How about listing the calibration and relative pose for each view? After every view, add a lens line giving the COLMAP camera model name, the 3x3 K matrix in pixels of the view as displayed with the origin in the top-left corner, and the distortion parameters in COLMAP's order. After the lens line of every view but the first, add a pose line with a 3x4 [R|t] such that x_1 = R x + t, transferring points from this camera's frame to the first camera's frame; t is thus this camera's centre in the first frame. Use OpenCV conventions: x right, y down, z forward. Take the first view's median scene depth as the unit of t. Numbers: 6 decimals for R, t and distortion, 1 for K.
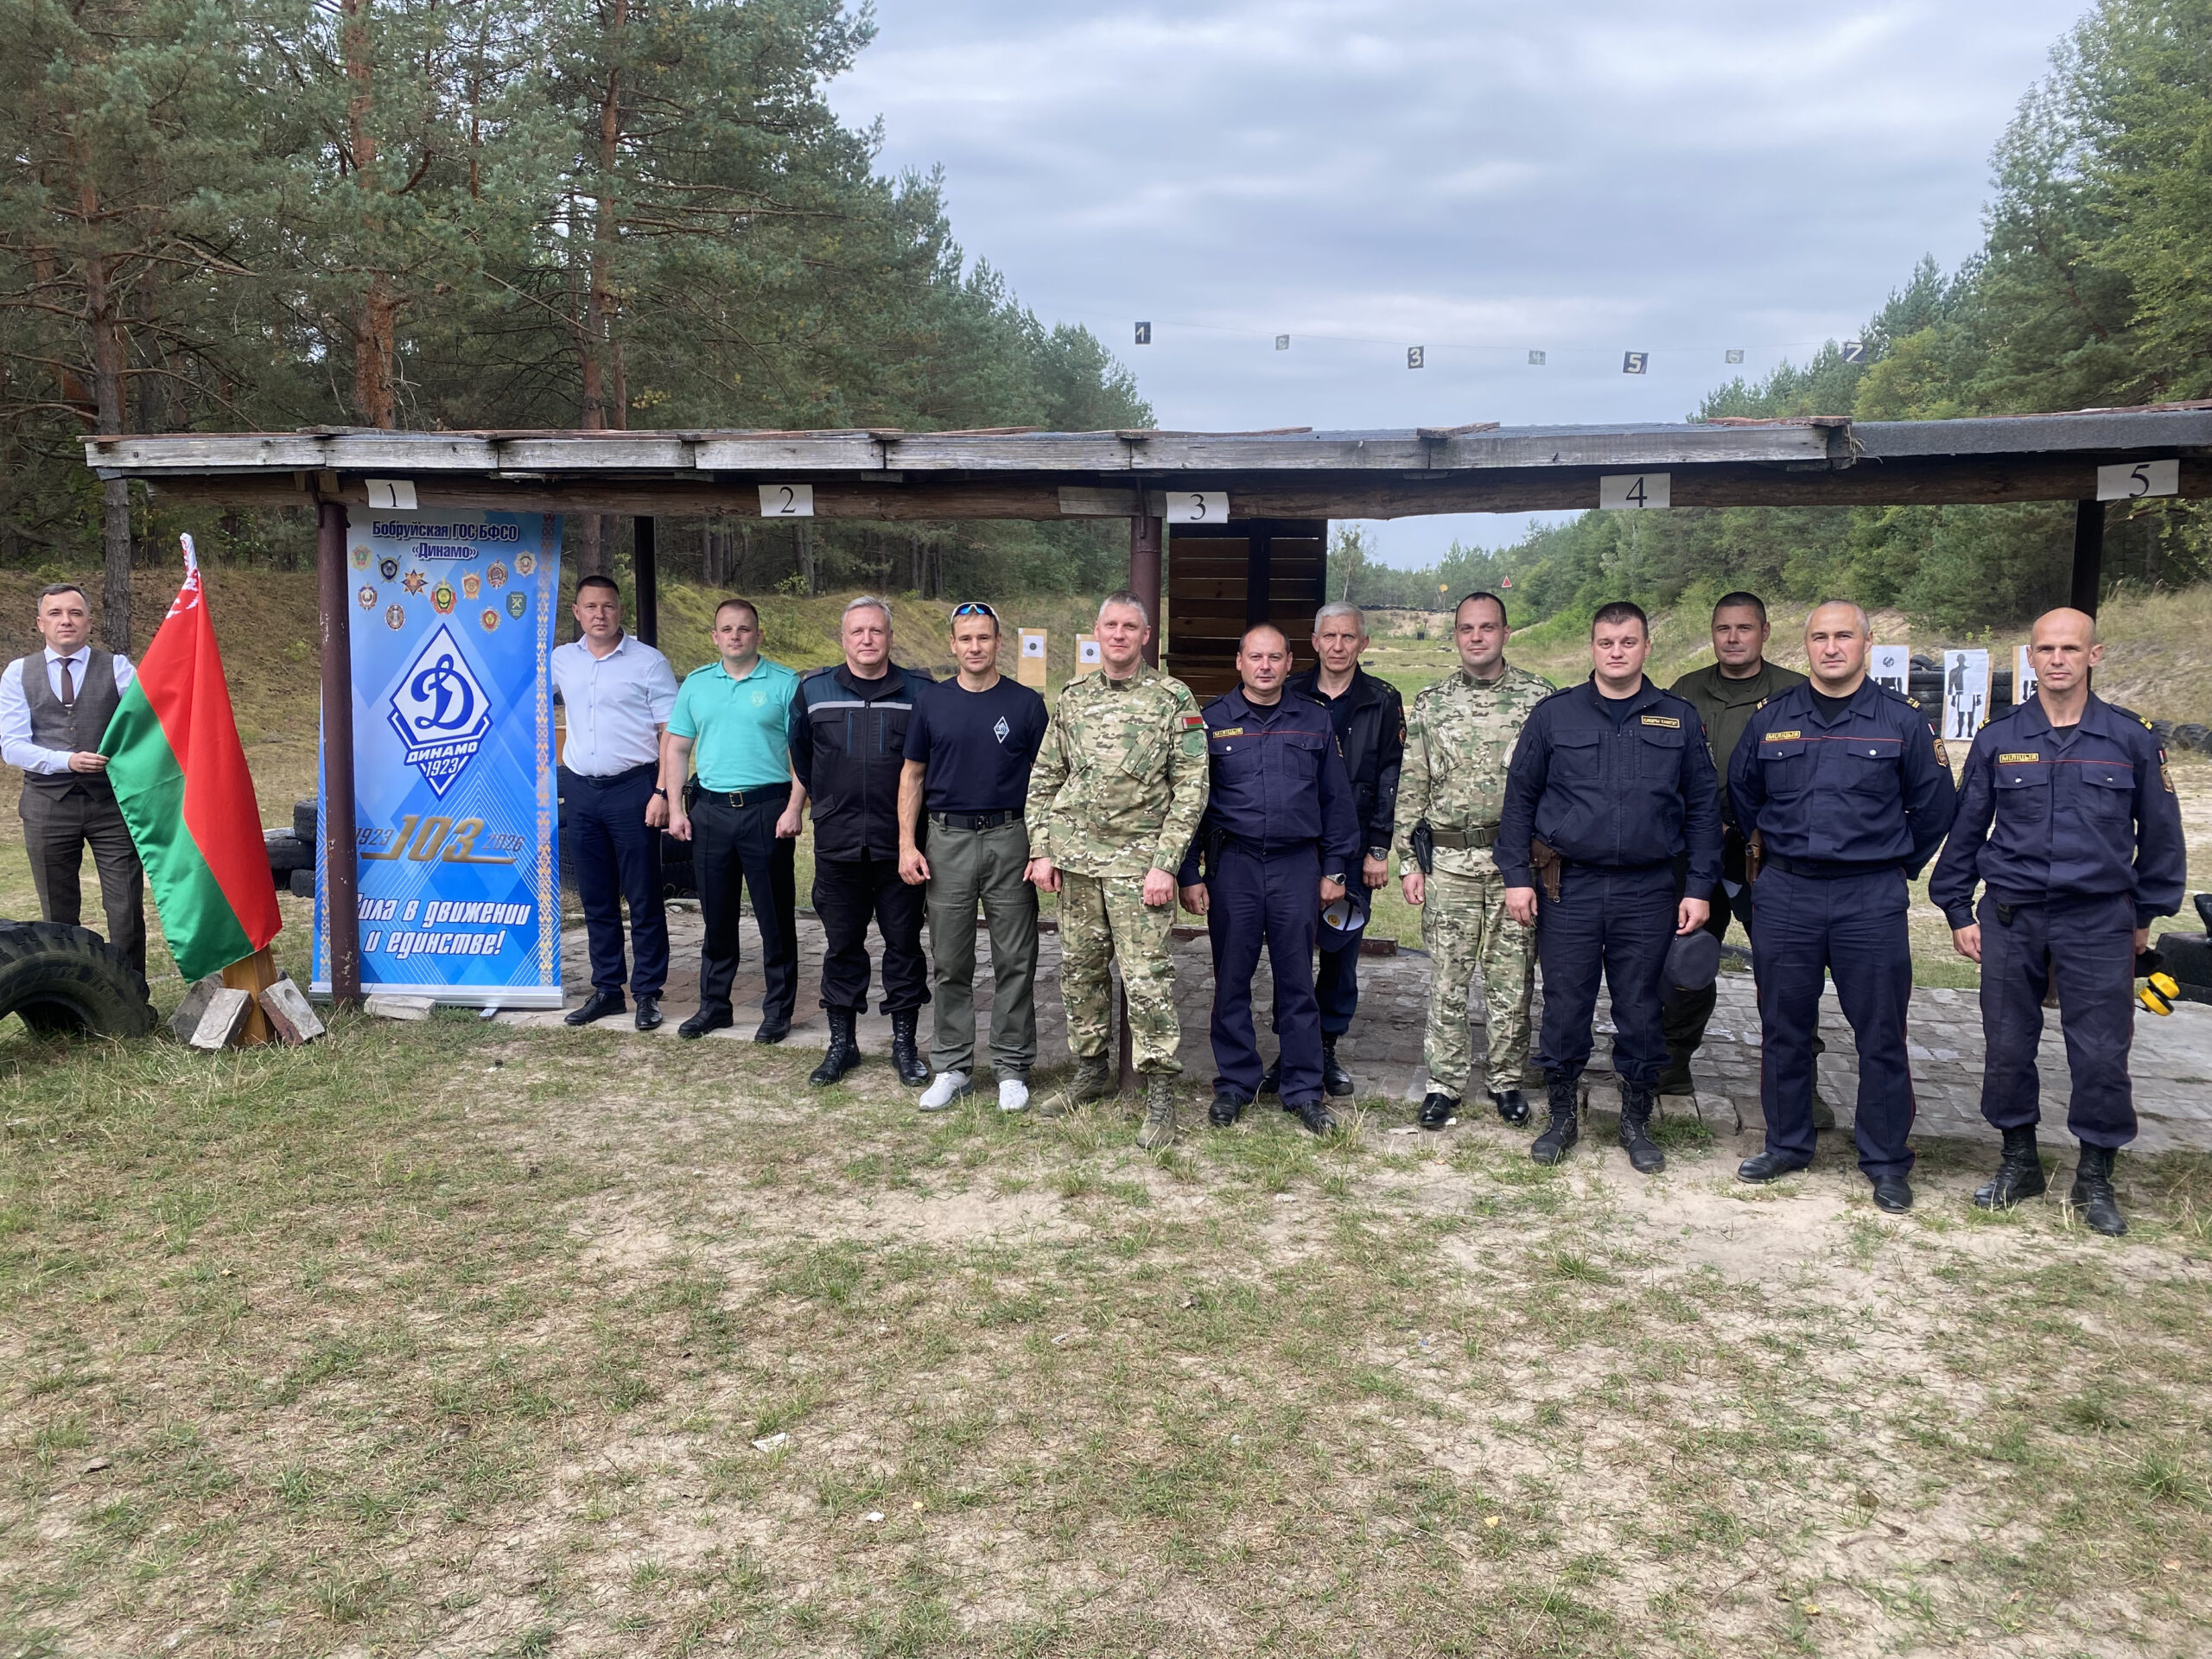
lens RADIAL K [[1686.9, 0, 1105.4], [0, 1686.9, 863.6], [0, 0, 1]] dist [0.004373, 0.005113]
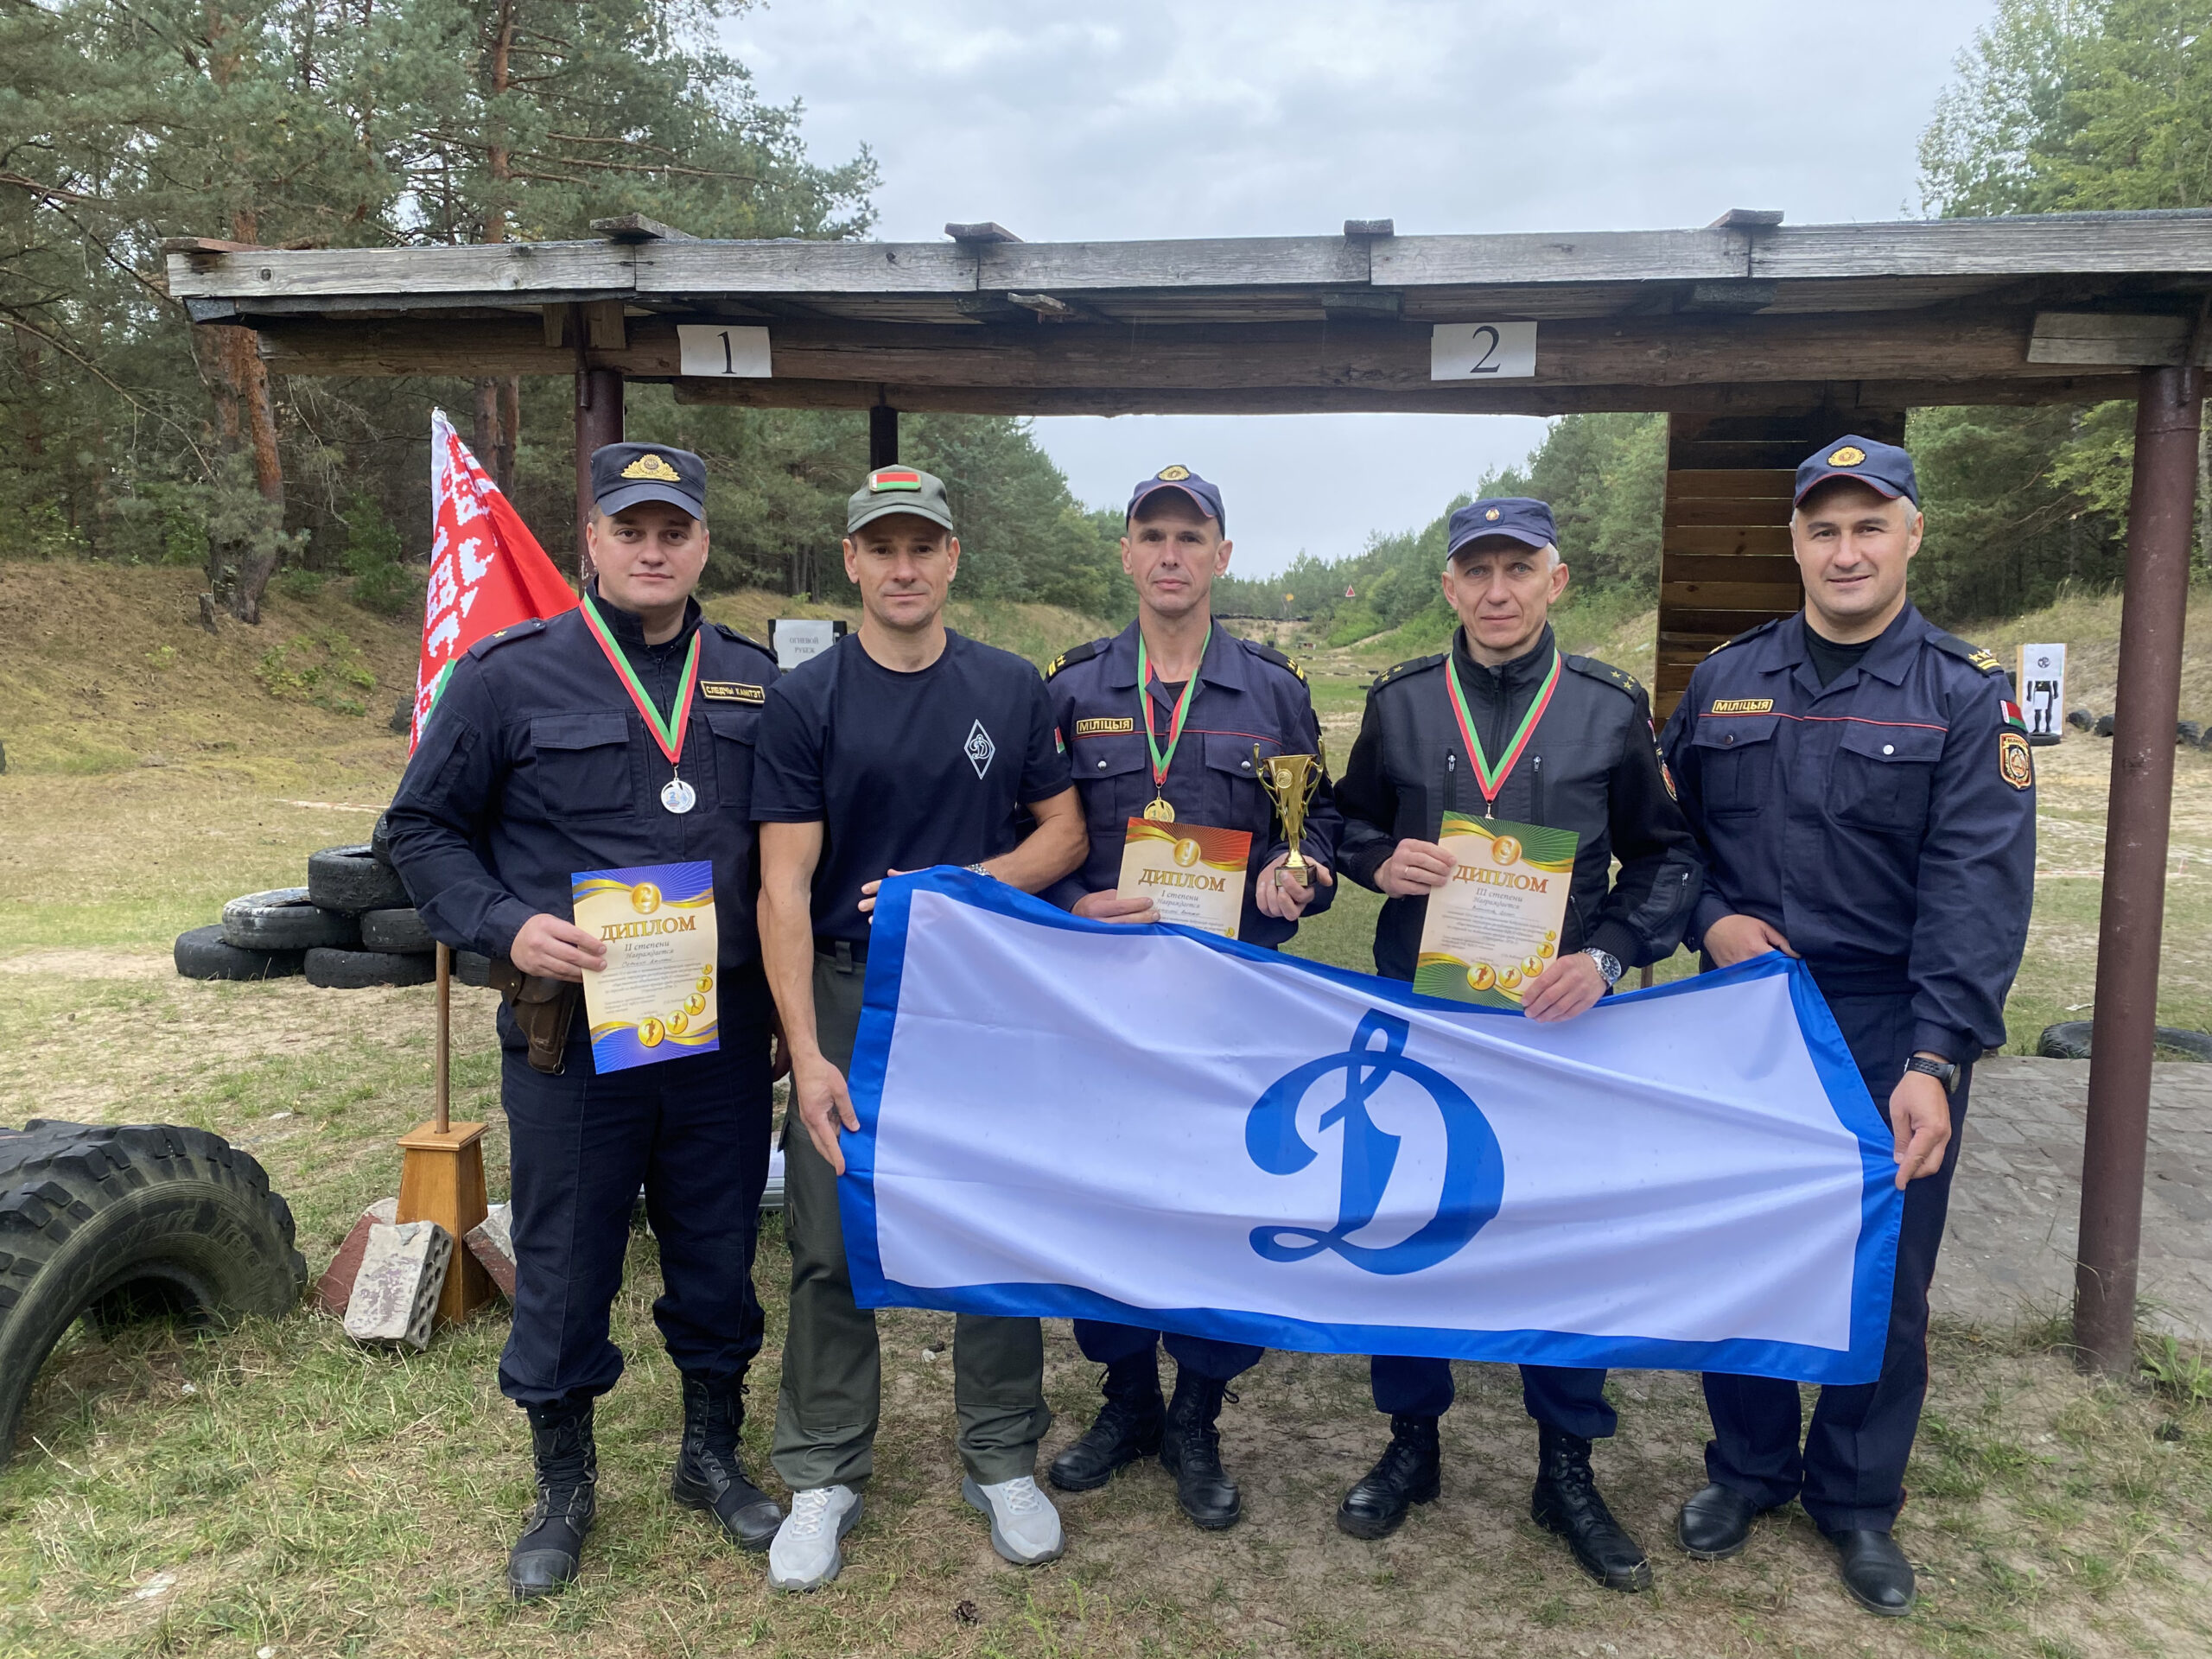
lens RADIAL K [[1676.7, 0, 1106.0], [0, 1676.7, 829.5], [0, 0, 1]] dist [0.016780, -0.000084]
pose [[0.995018, -0.015555, 0.098475, -0.348431], [0.018083, 0.999528, -0.024822, -0.036657], [-0.098043, 0.026479, 0.994830, 0.411772]]
